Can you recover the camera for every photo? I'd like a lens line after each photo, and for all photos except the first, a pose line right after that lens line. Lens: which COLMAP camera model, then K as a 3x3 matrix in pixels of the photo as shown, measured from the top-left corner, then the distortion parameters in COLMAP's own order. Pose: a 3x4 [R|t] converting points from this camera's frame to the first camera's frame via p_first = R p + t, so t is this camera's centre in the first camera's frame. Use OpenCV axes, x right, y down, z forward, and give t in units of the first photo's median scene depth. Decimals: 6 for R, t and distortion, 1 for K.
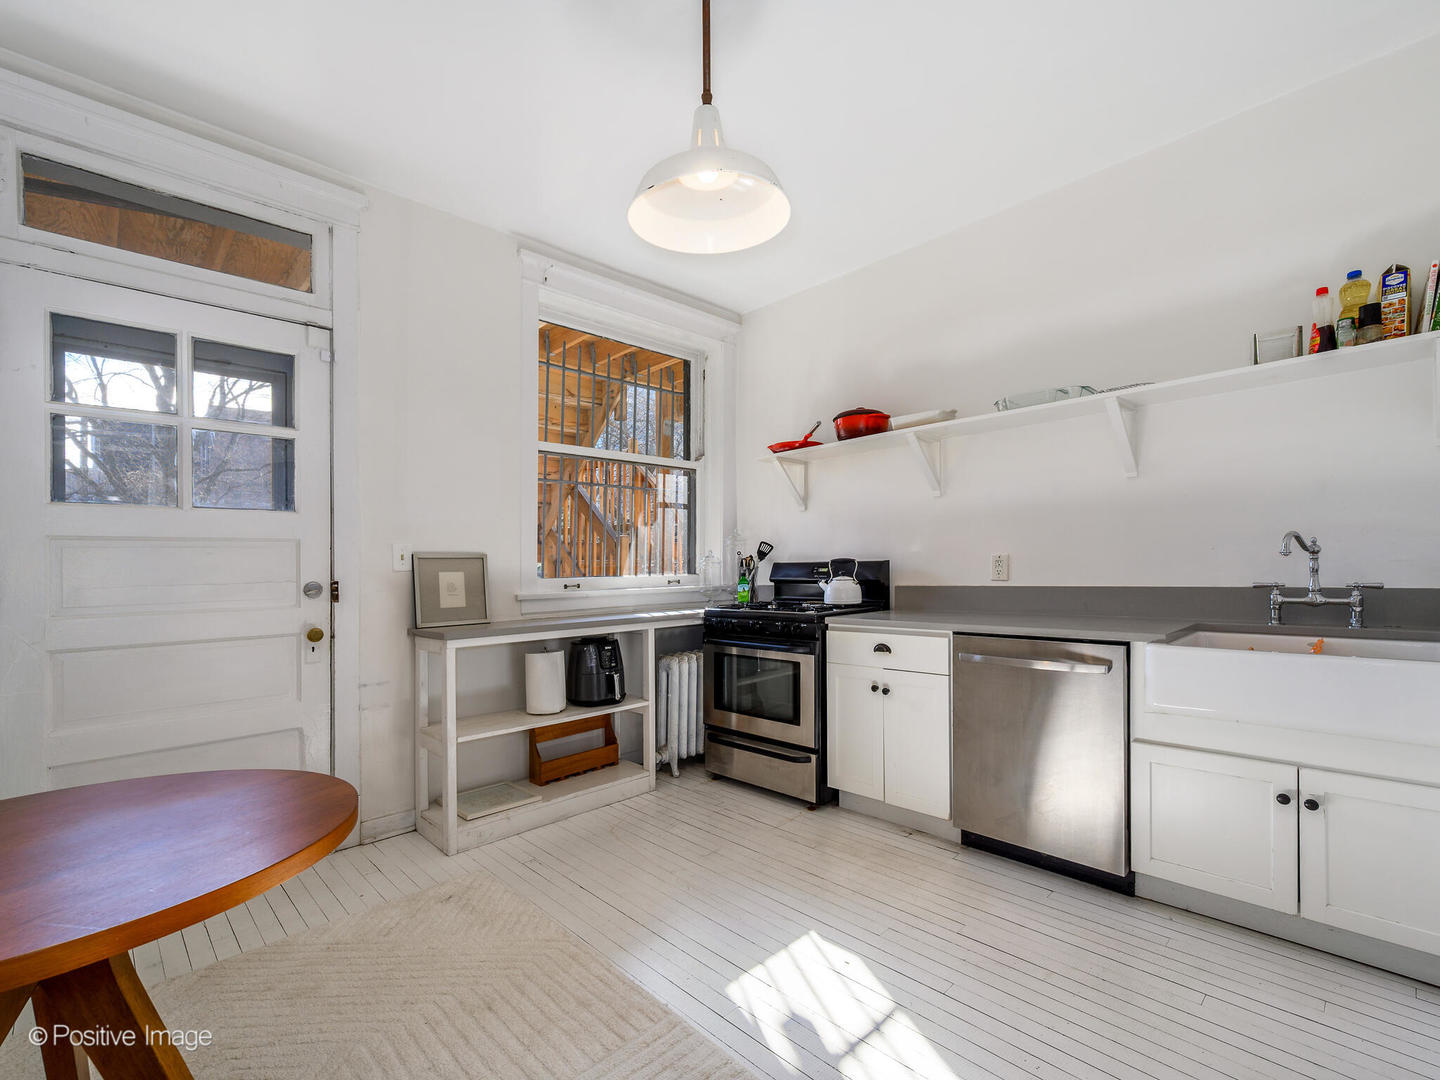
lens RADIAL K [[575.5, 0, 718.9], [0, 575.5, 557.6], [0, 0, 1]] dist [0.000167, 0.000139]
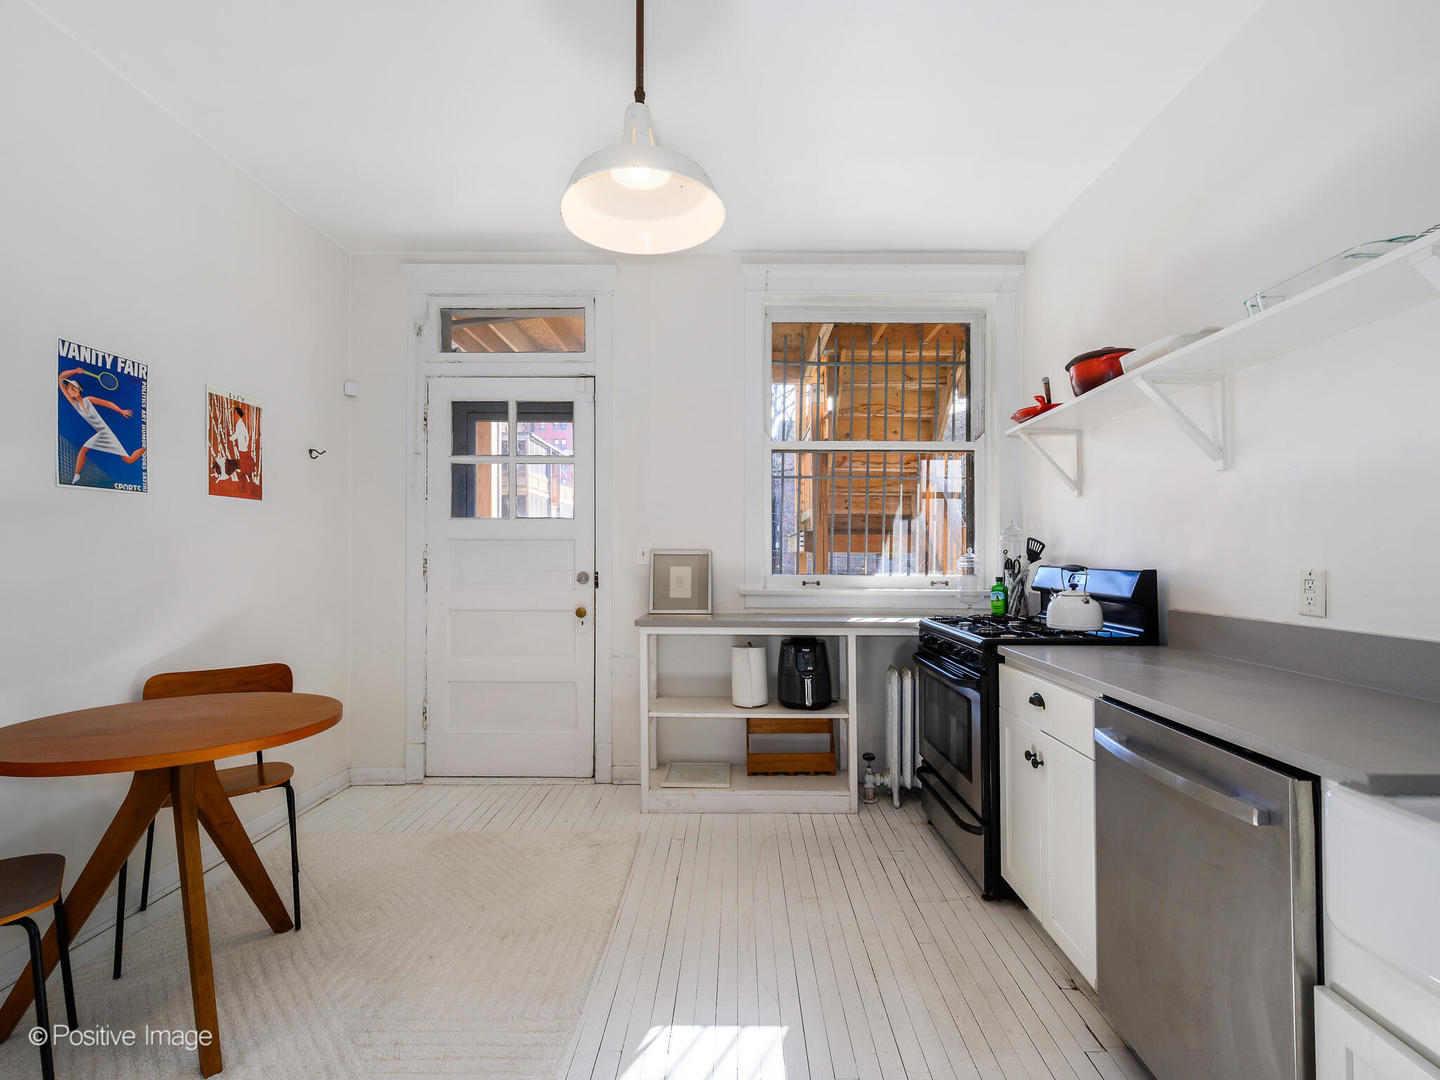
lens RADIAL K [[582.1, 0, 720.0], [0, 582.1, 540.0], [0, 0, 1]] dist [-0.002272, -0.000114]
pose [[0.764197, 0.001824, -0.644980, 0.317350], [-0.008182, 0.999943, -0.006865, -0.019265], [0.644931, 0.010524, 0.764168, 0.156808]]
